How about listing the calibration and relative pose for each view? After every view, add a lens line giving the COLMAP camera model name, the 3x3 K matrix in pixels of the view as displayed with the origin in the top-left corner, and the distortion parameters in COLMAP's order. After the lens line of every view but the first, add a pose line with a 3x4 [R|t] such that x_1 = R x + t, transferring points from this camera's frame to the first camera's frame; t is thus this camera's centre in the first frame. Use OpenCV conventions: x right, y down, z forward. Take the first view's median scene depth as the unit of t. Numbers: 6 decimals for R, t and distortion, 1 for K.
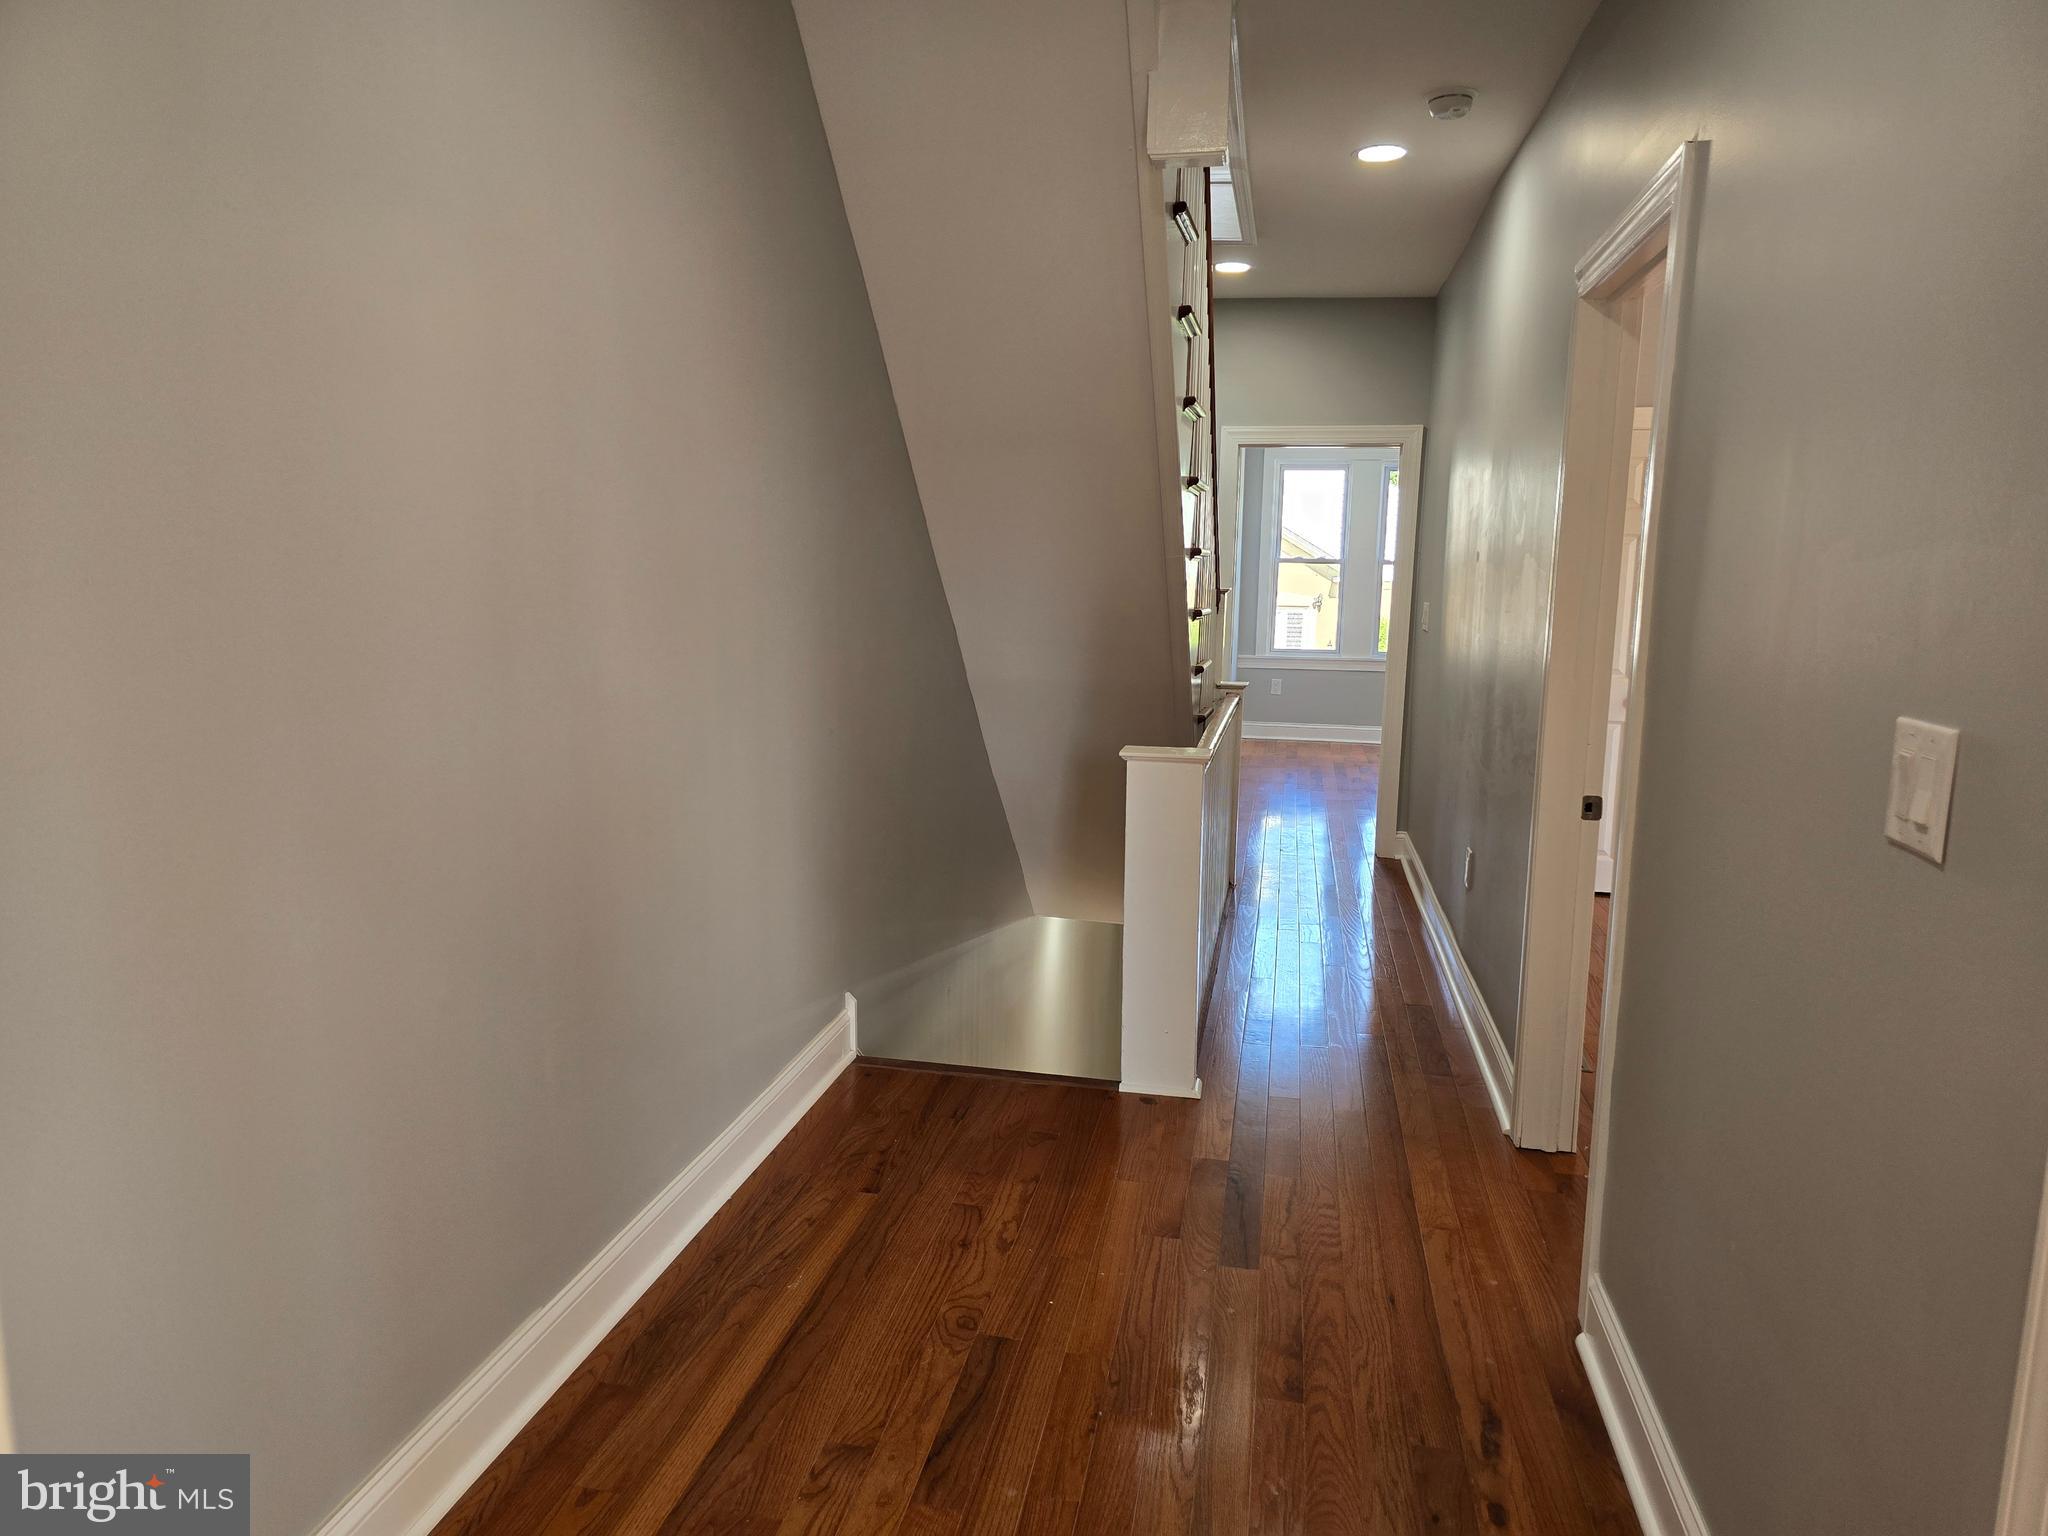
lens RADIAL K [[1372.0, 0, 1026.3], [0, 1372.0, 777.8], [0, 0, 1]] dist [0.053739, -0.049898]
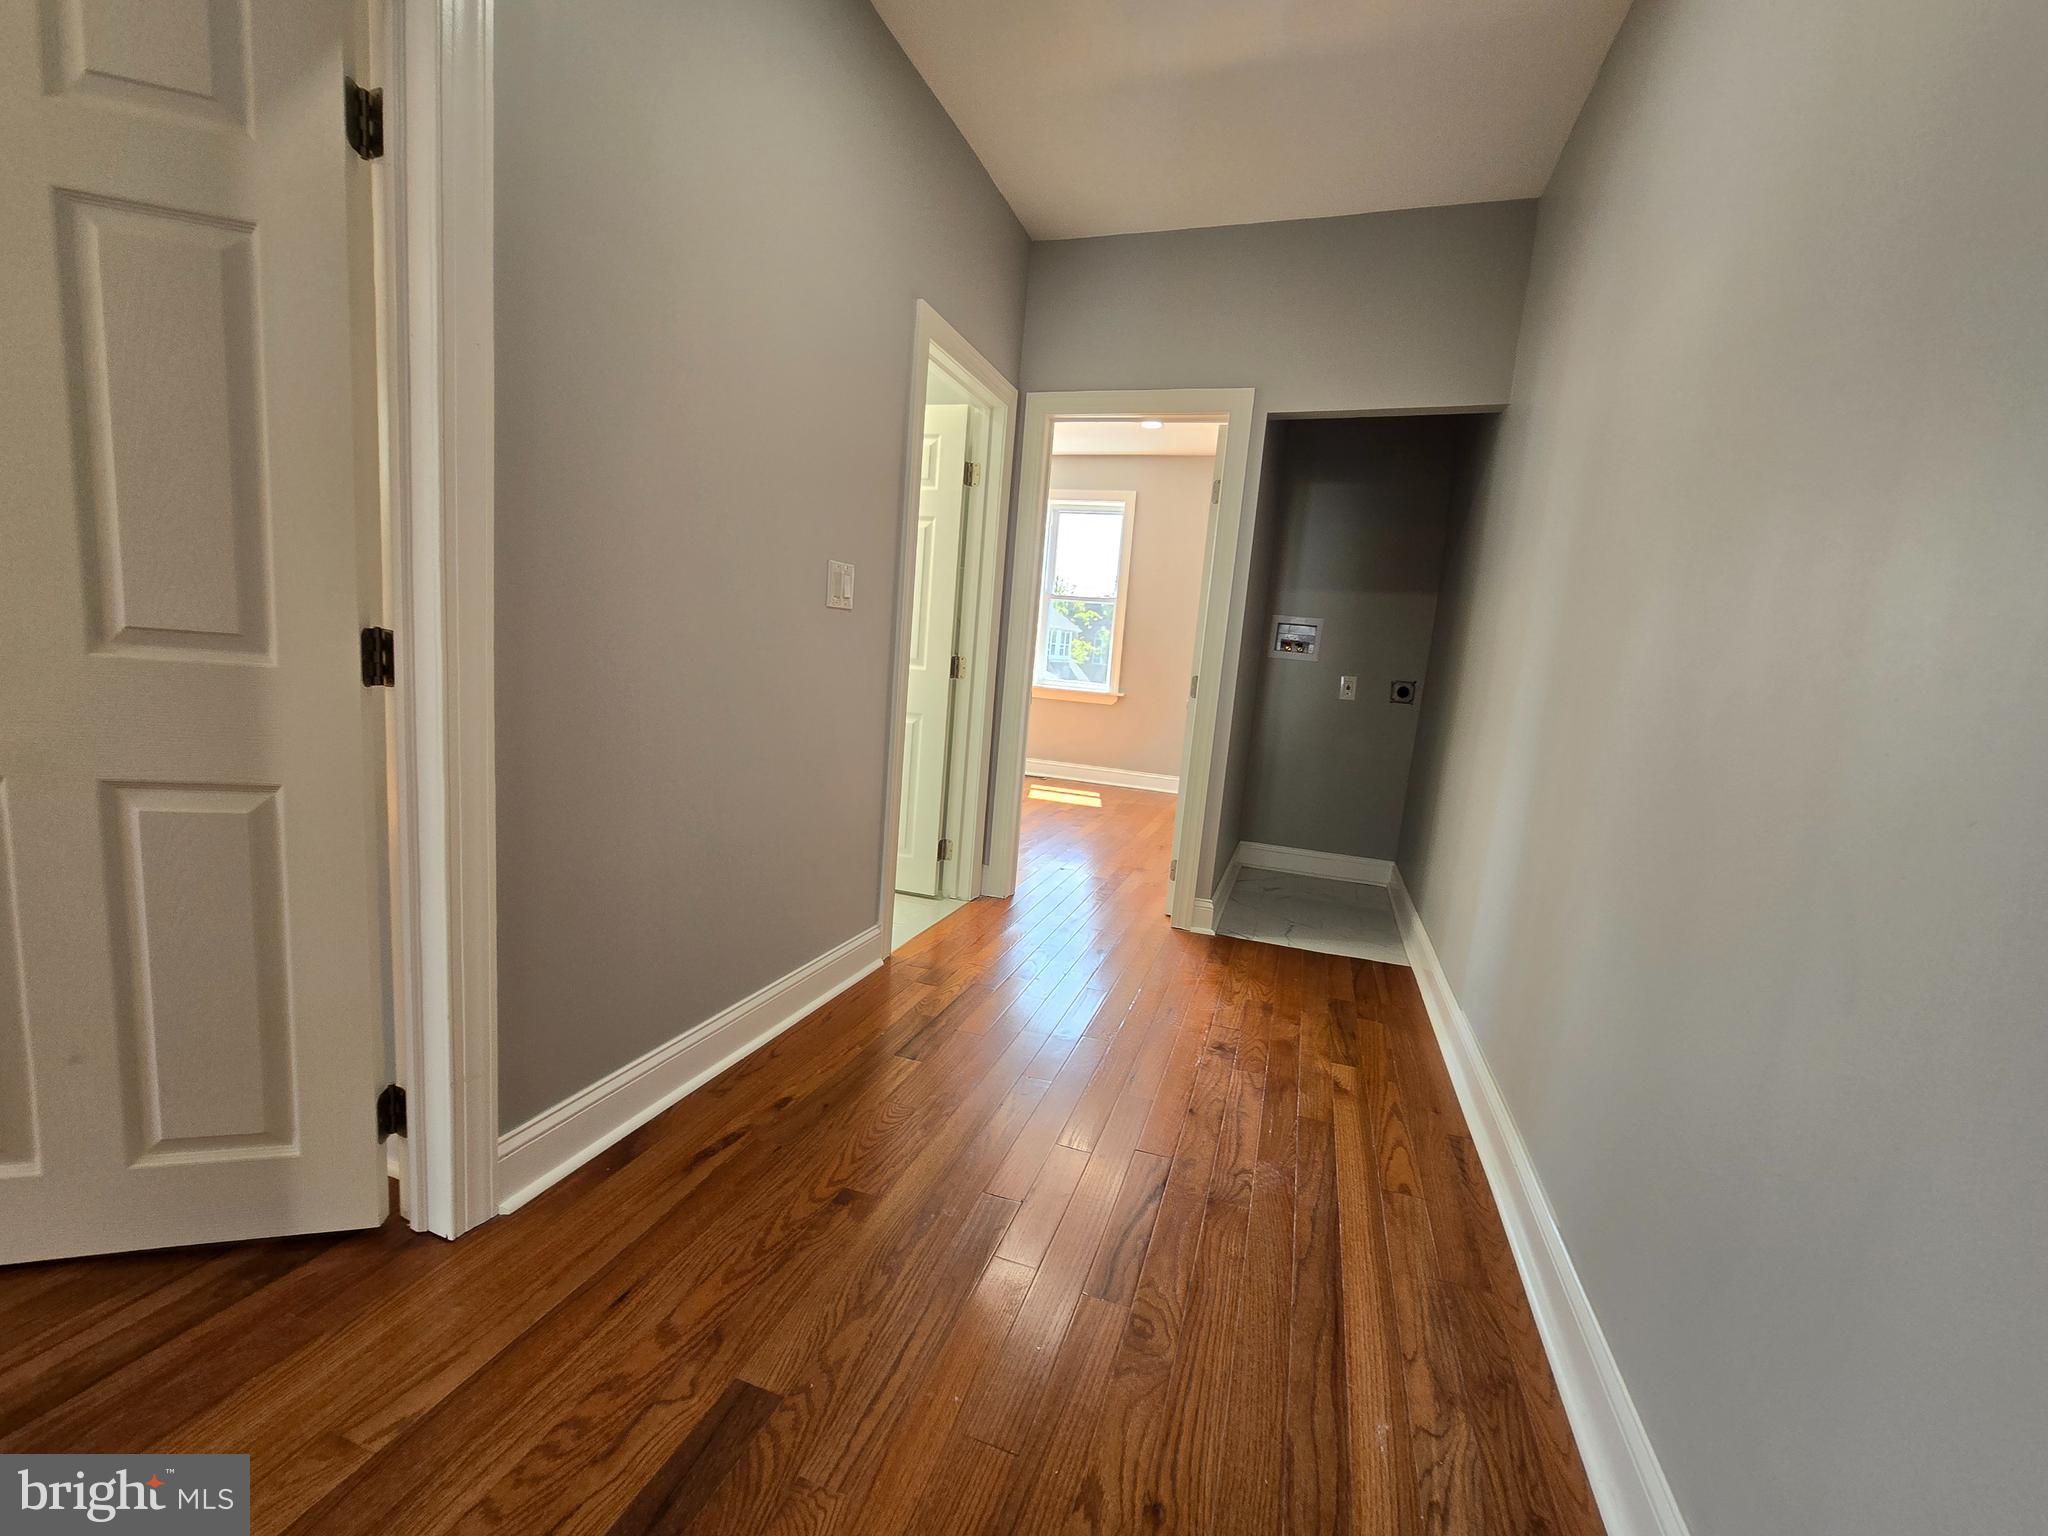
lens RADIAL K [[838.6, 0, 1023.8], [0, 838.6, 765.8], [0, 0, 1]] dist [-0.002521, -0.000278]
pose [[-0.984153, -0.123050, 0.127677, 0.006630], [-0.081706, 0.953727, 0.289360, -0.091960], [-0.157374, 0.274342, -0.948667, 1.468875]]
